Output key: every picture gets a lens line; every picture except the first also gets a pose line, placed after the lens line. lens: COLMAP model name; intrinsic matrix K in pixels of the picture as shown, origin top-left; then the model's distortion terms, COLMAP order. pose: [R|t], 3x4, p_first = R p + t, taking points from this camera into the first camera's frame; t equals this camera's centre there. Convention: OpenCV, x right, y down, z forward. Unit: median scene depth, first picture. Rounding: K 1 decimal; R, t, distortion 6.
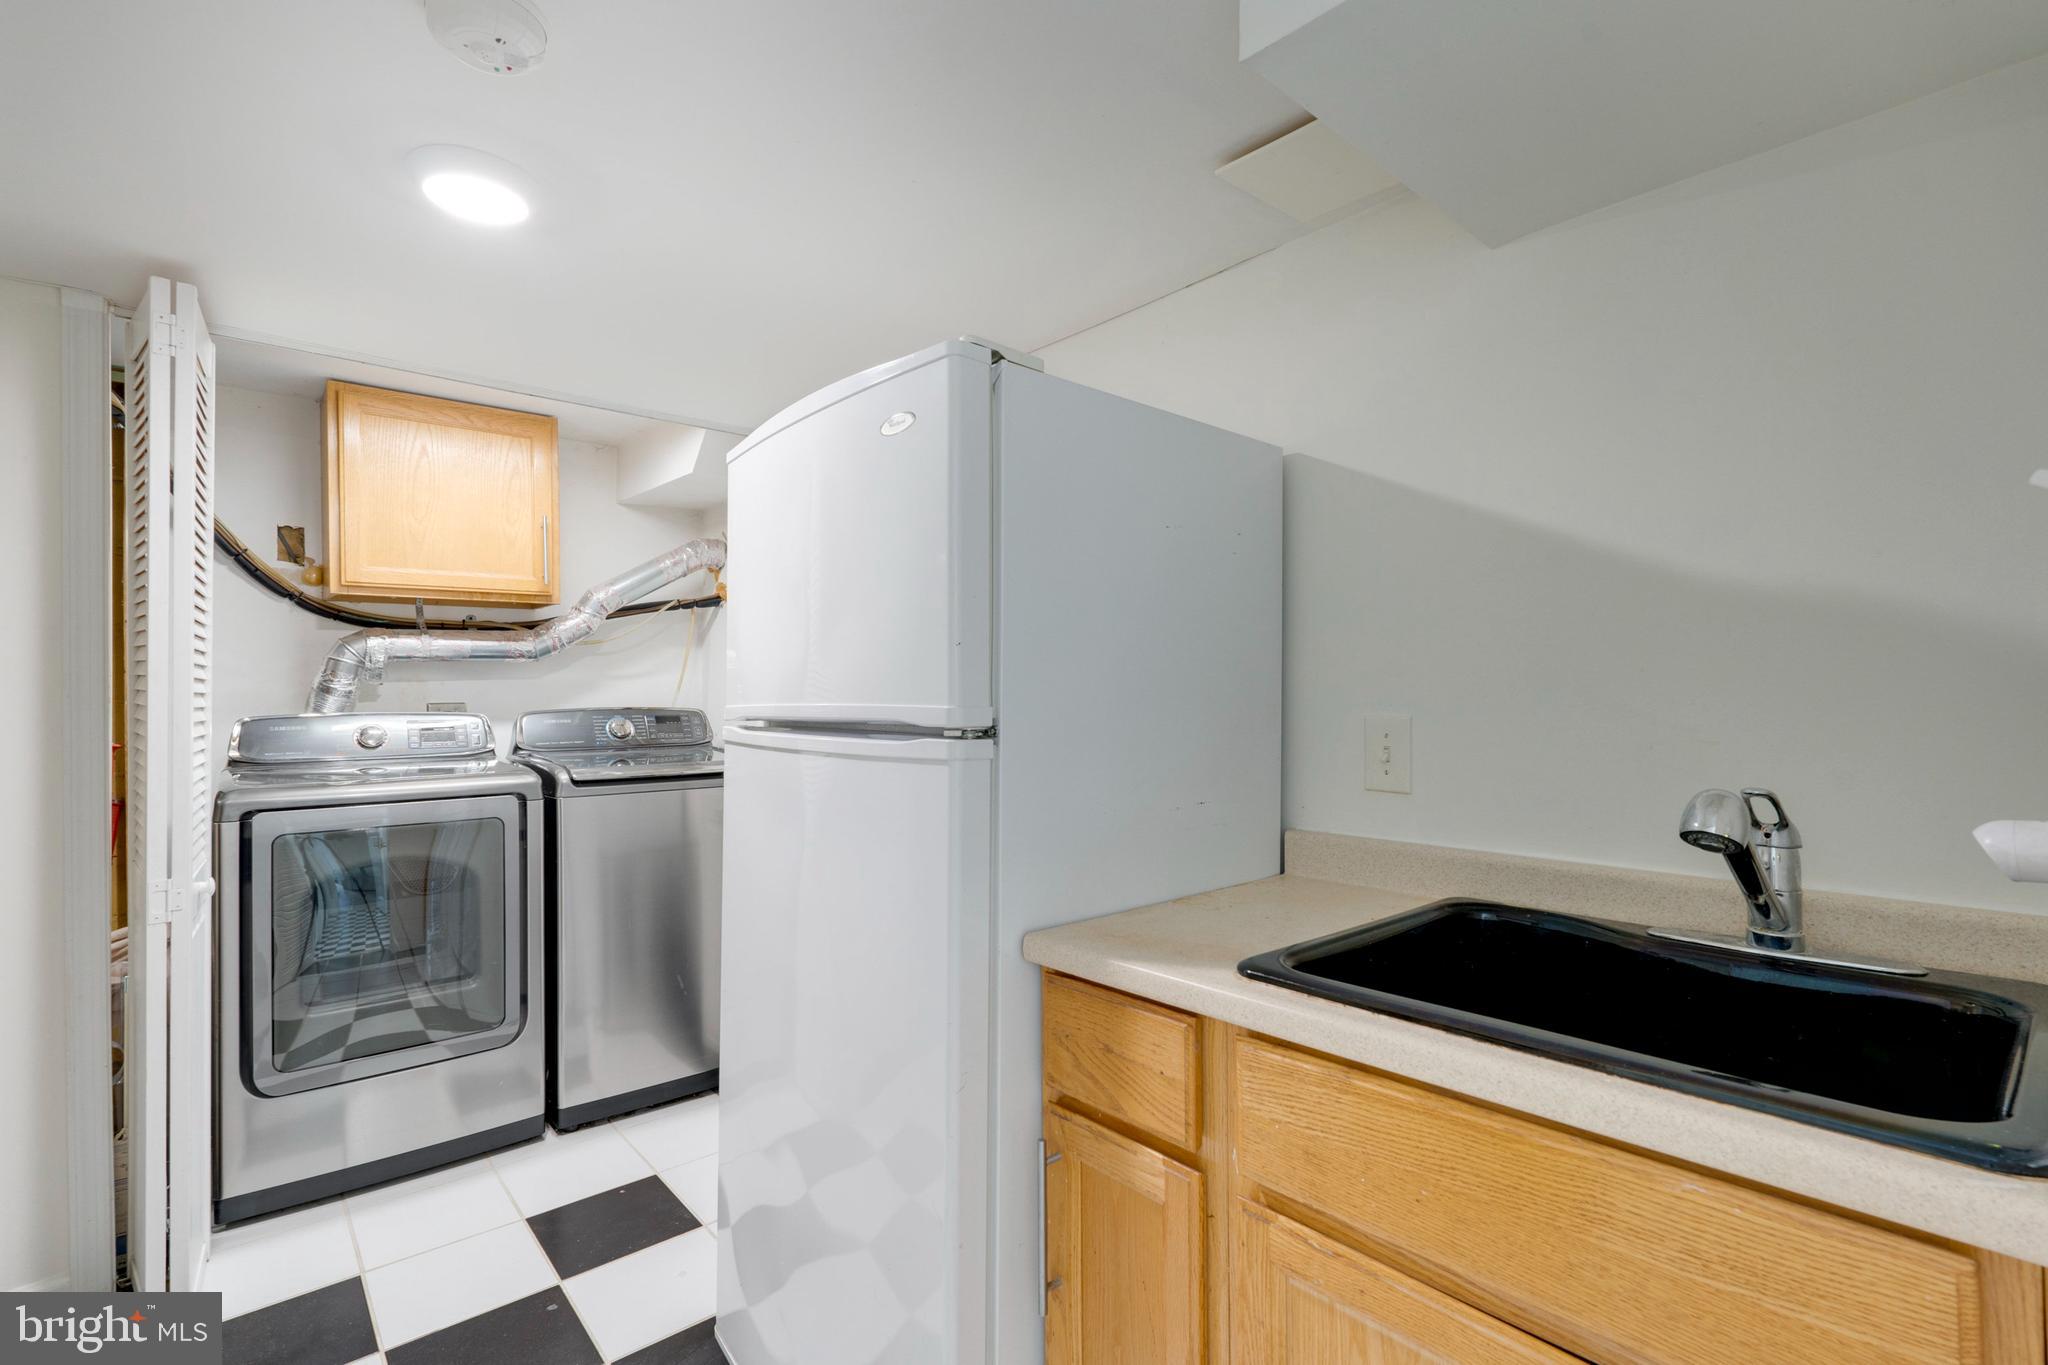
lens RADIAL K [[936.6, 0, 1024.0], [0, 936.6, 682.5], [0, 0, 1]] dist [-0.002266, 0.000246]
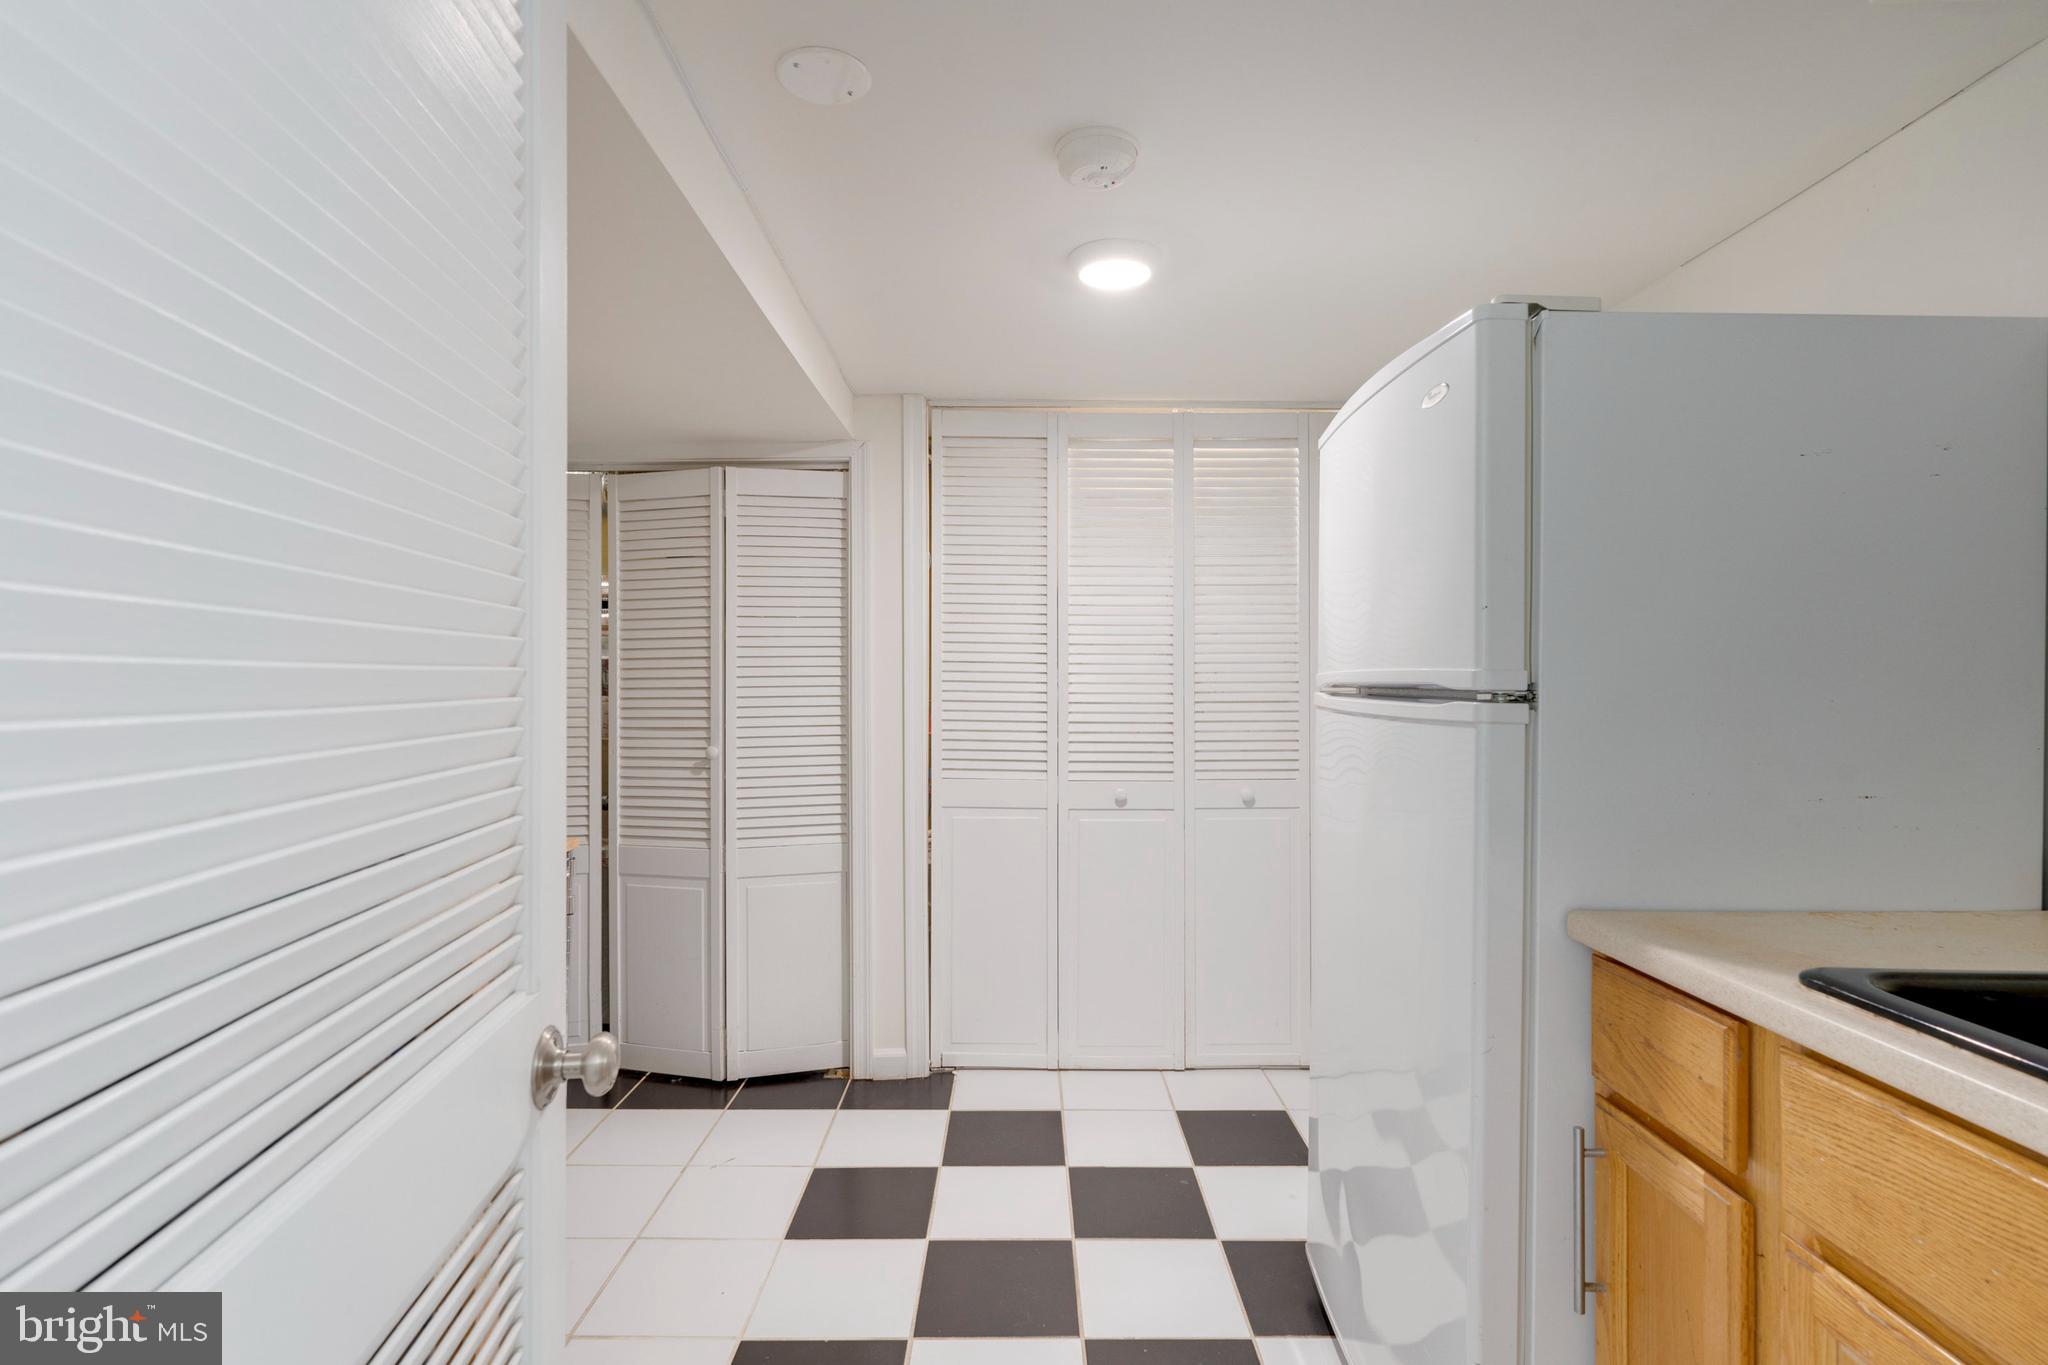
lens RADIAL K [[1003.2, 0, 1021.5], [0, 1003.2, 655.2], [0, 0, 1]] dist [-0.001781, -0.000502]
pose [[0.751340, -0.008314, -0.659863, 0.273574], [0.002708, 0.999951, -0.009516, 0.019983], [0.659910, 0.005363, 0.751326, -0.136748]]
